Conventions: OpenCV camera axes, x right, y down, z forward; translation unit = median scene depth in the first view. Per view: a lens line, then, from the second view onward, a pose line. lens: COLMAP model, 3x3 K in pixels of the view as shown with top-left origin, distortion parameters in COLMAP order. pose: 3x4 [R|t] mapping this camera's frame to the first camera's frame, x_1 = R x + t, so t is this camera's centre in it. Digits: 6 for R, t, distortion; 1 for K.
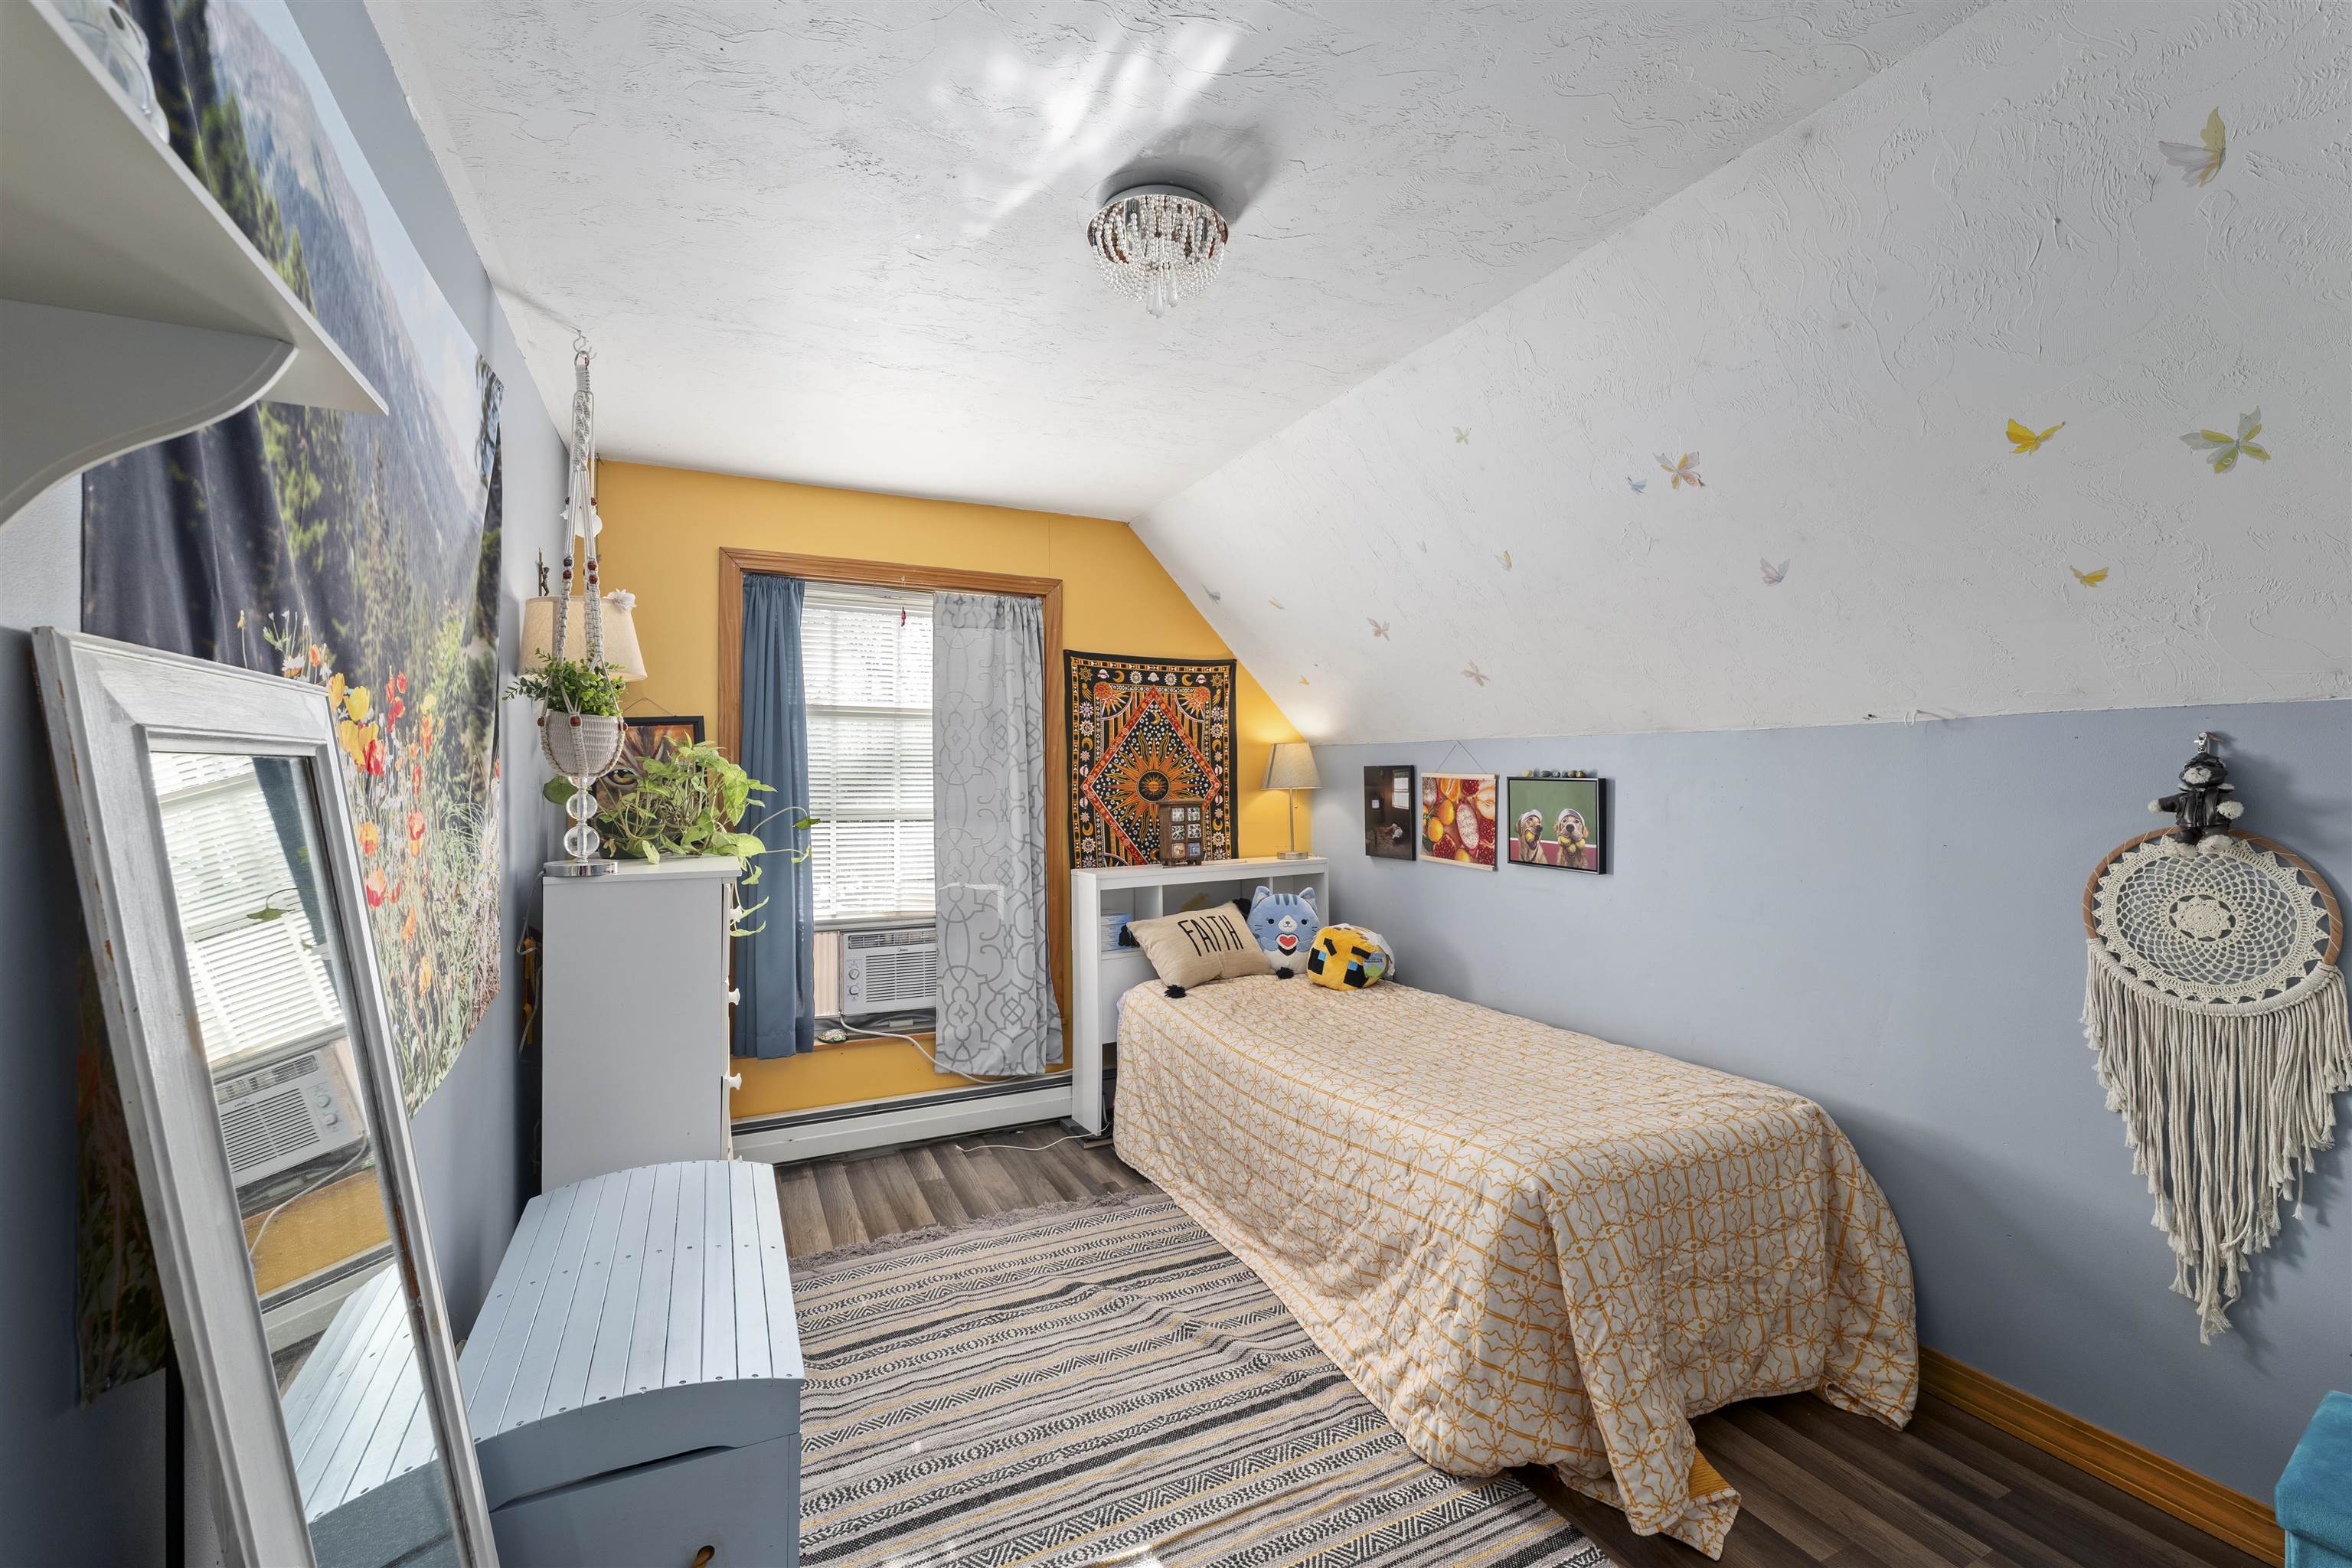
lens RADIAL K [[965.0, 0, 1168.9], [0, 965.0, 778.9], [0, 0, 1]] dist [0.000553, 0.000303]
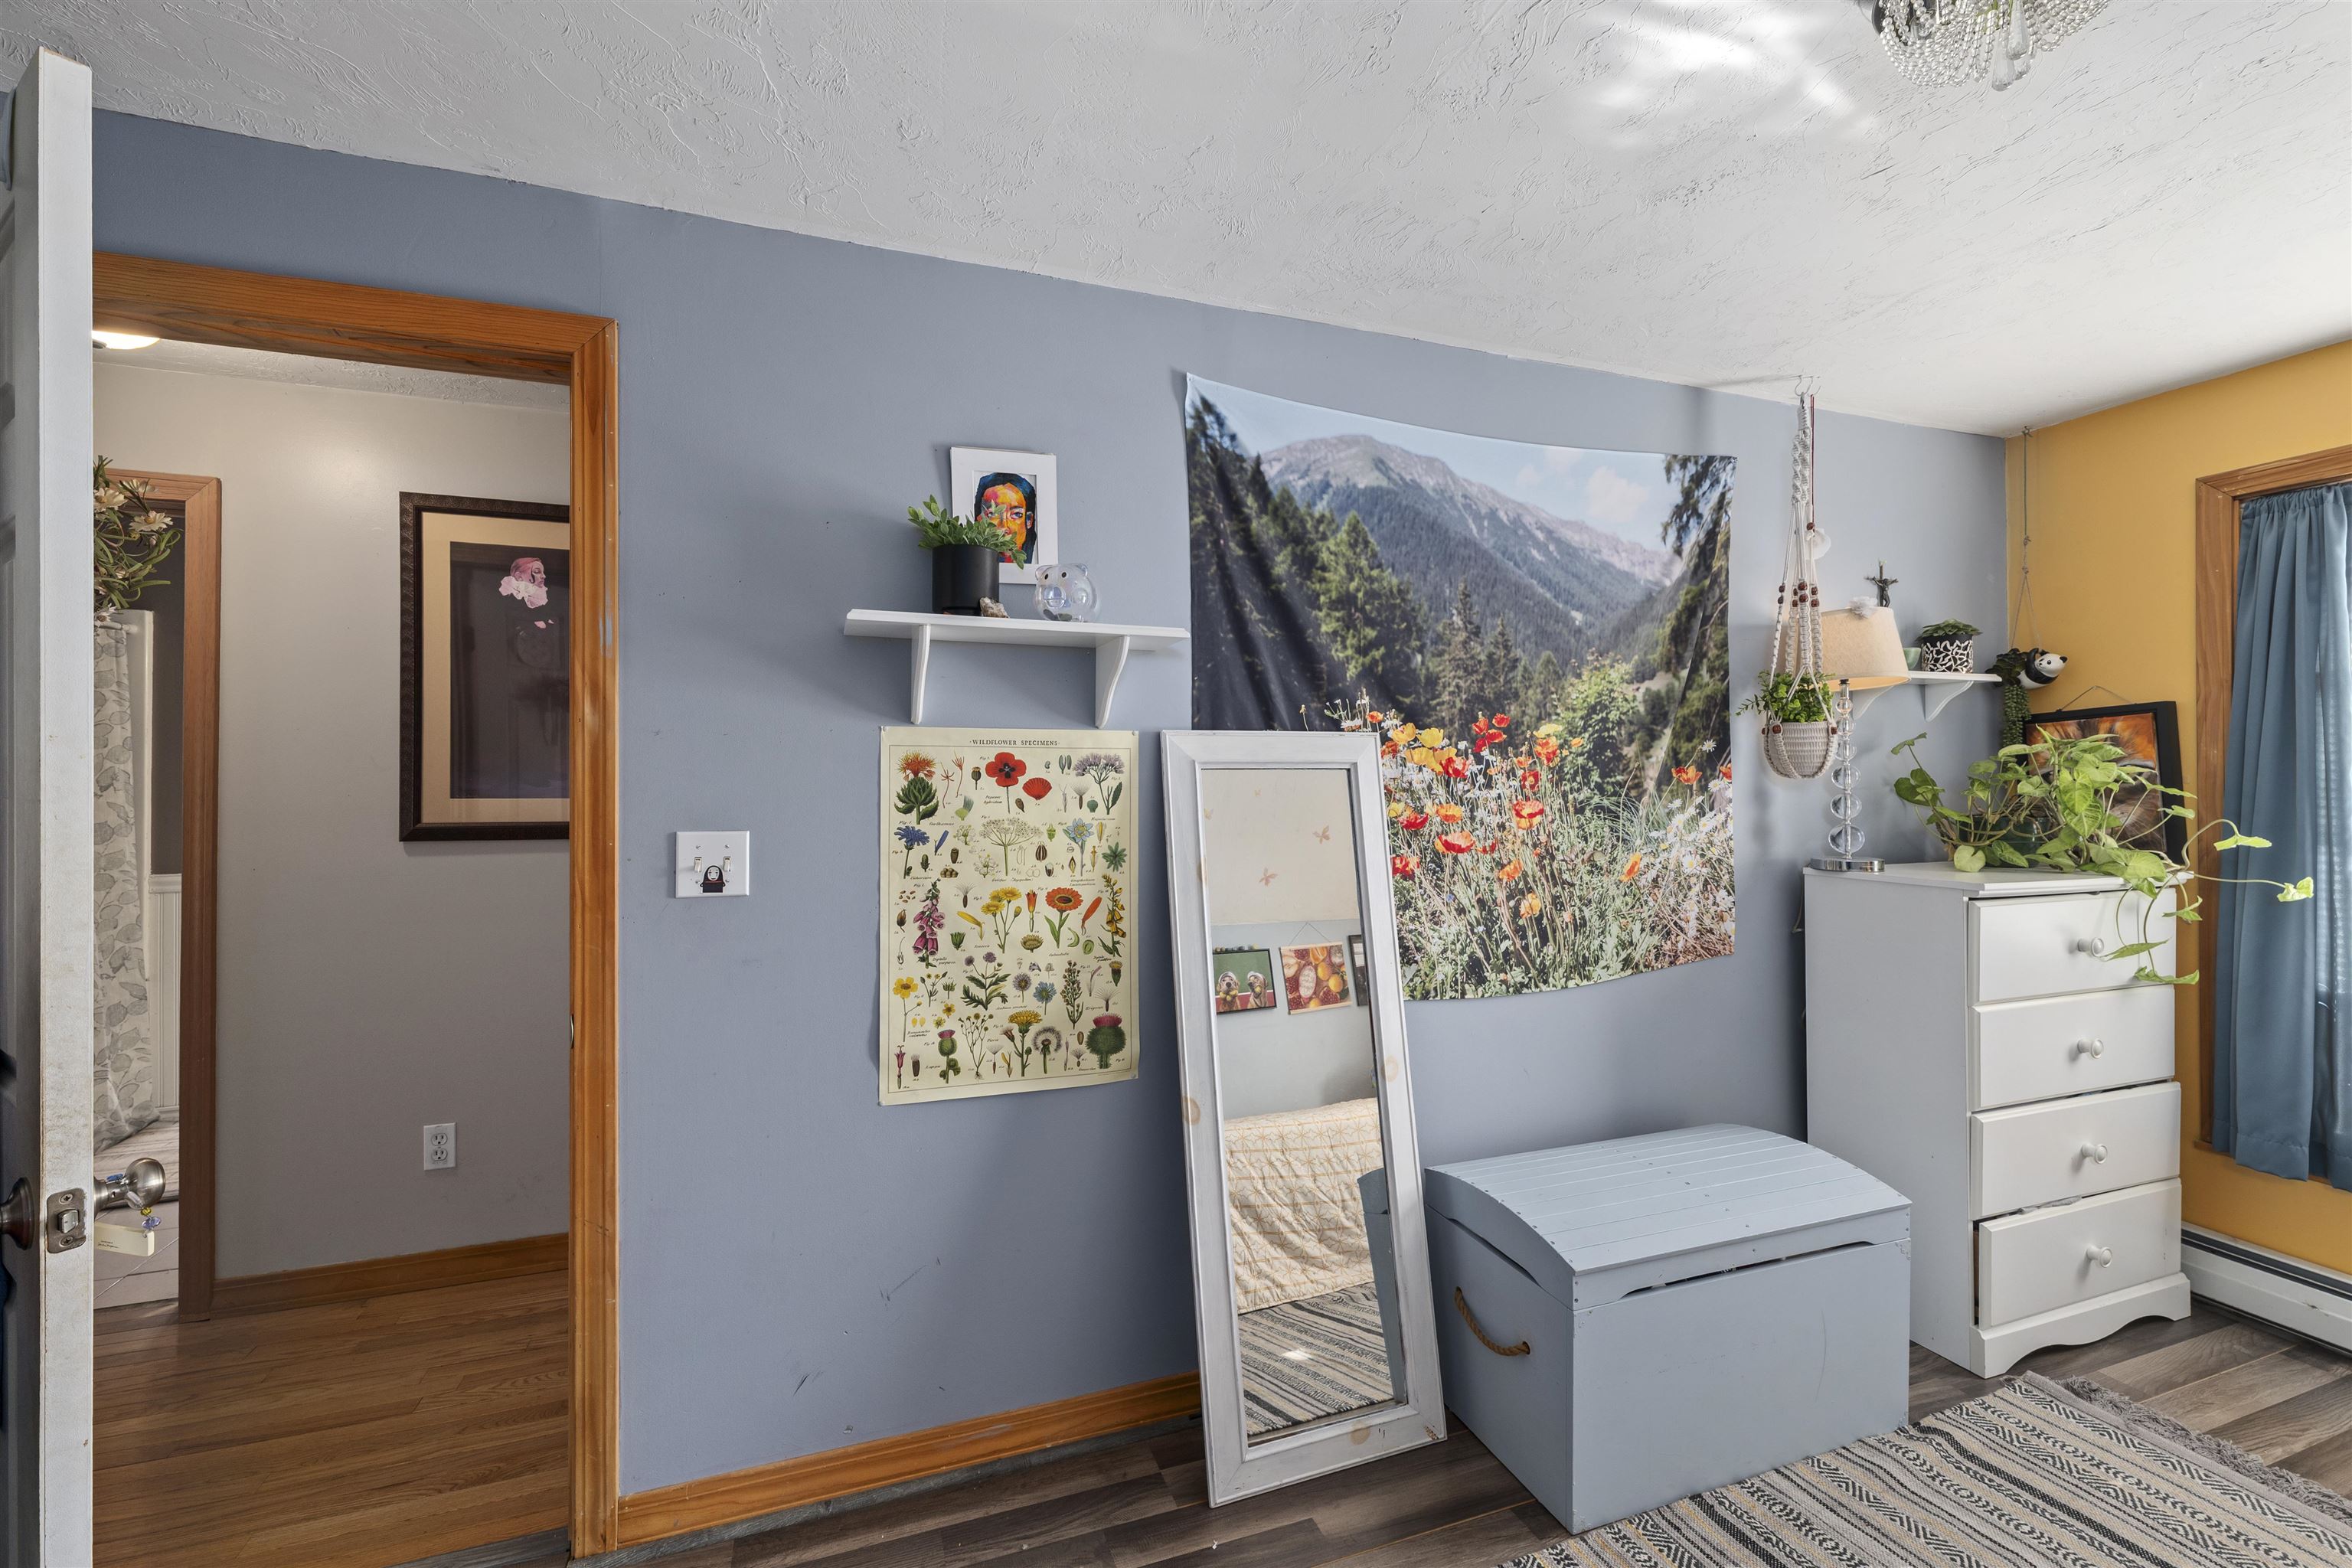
lens RADIAL K [[965.0, 0, 1163.3], [0, 965.0, 783.3], [0, 0, 1]] dist [0.000553, 0.000303]
pose [[-0.105041, 0.002574, -0.994465, 0.535652], [-0.000353, 0.999996, 0.002625, 0.001410], [0.994468, 0.000626, -0.105040, 0.365408]]
